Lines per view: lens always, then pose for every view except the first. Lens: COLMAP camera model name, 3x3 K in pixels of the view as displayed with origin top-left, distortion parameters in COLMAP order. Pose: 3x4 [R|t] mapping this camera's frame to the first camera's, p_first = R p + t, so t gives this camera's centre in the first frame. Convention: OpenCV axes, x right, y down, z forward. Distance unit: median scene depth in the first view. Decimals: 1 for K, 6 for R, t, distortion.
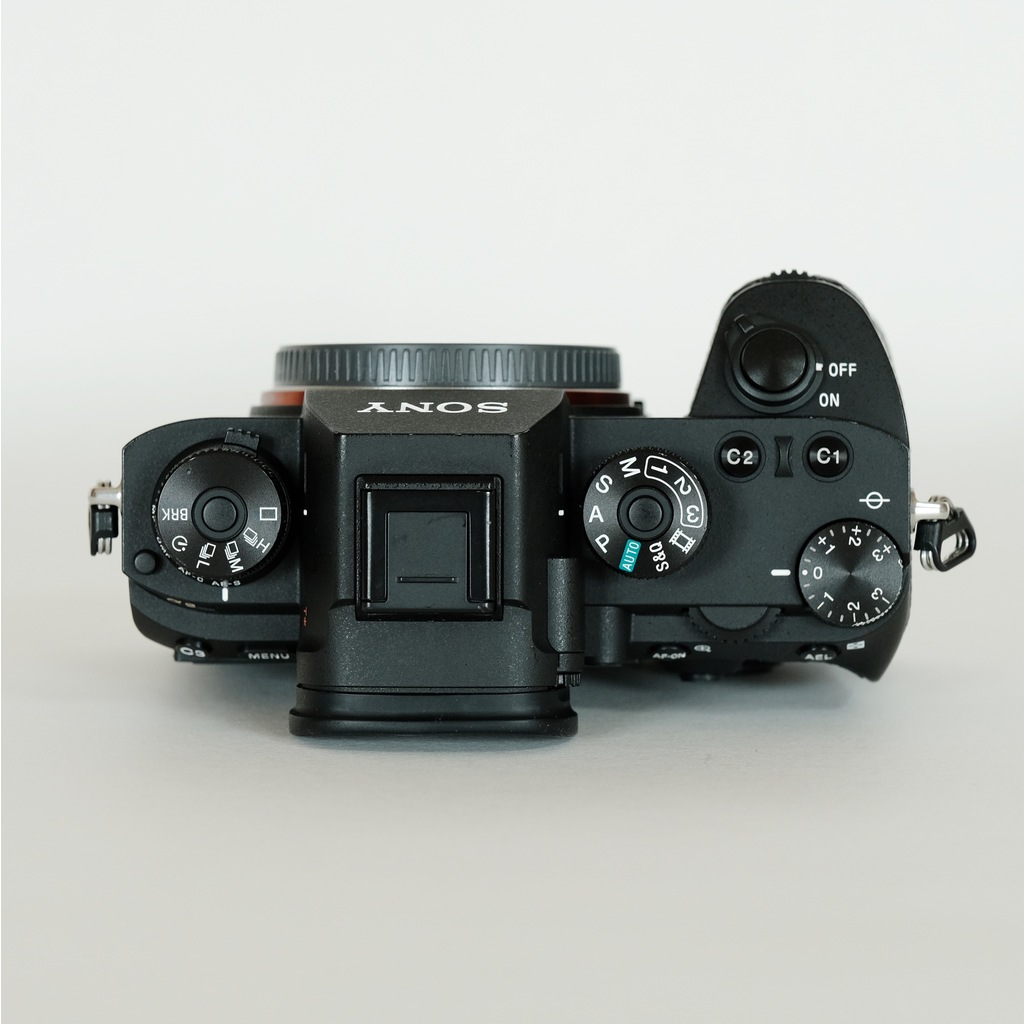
lens RADIAL K [[4478.6, 0, 512.0], [0, 4478.6, 512.0], [0, 0, 1]] dist [0.065074, -1.205760]
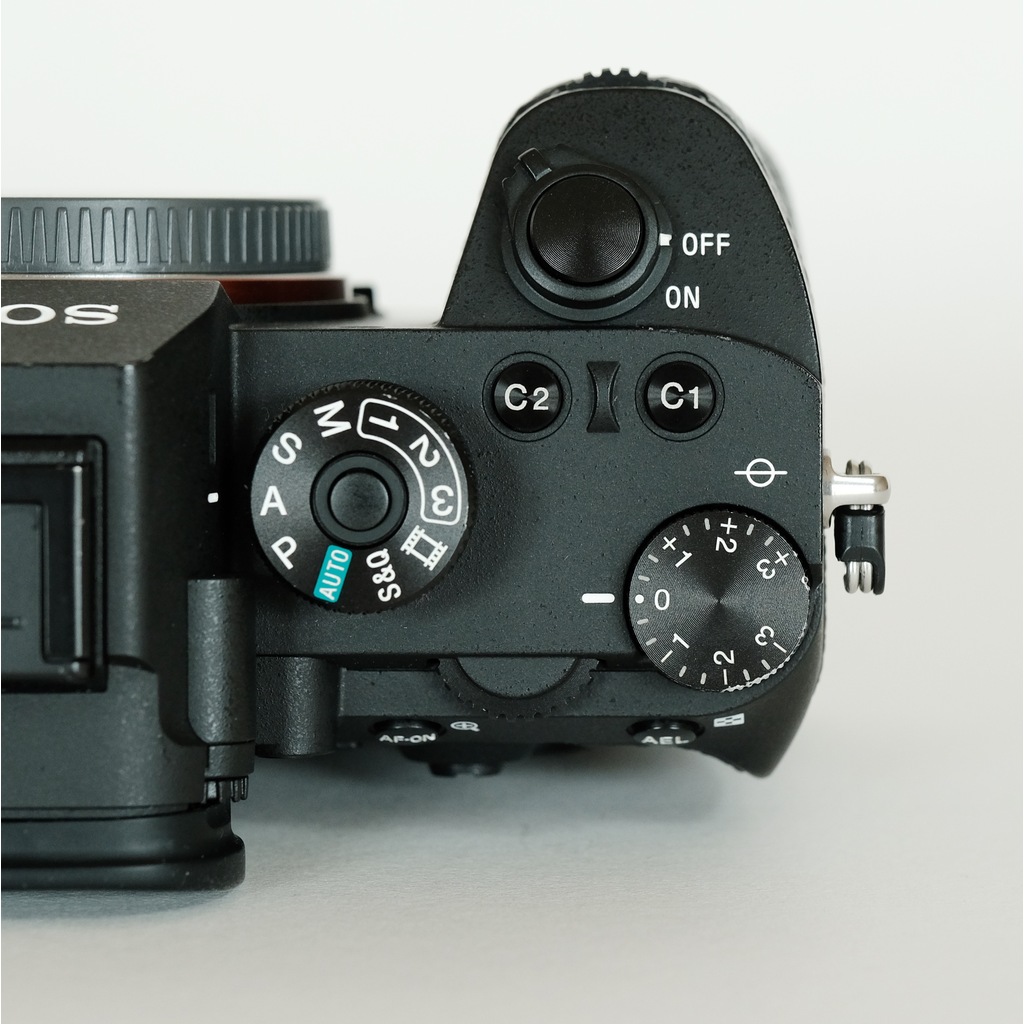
lens RADIAL K [[5553.3, 0, 512.0], [0, 5553.3, 512.0], [0, 0, 1]] dist [0.192634, -0.268290]
pose [[0.999599, -0.002652, 0.028175, 0.029077], [0.001607, 0.999313, 0.037037, -0.024187], [-0.028254, -0.036977, 0.998917, 0.289915]]
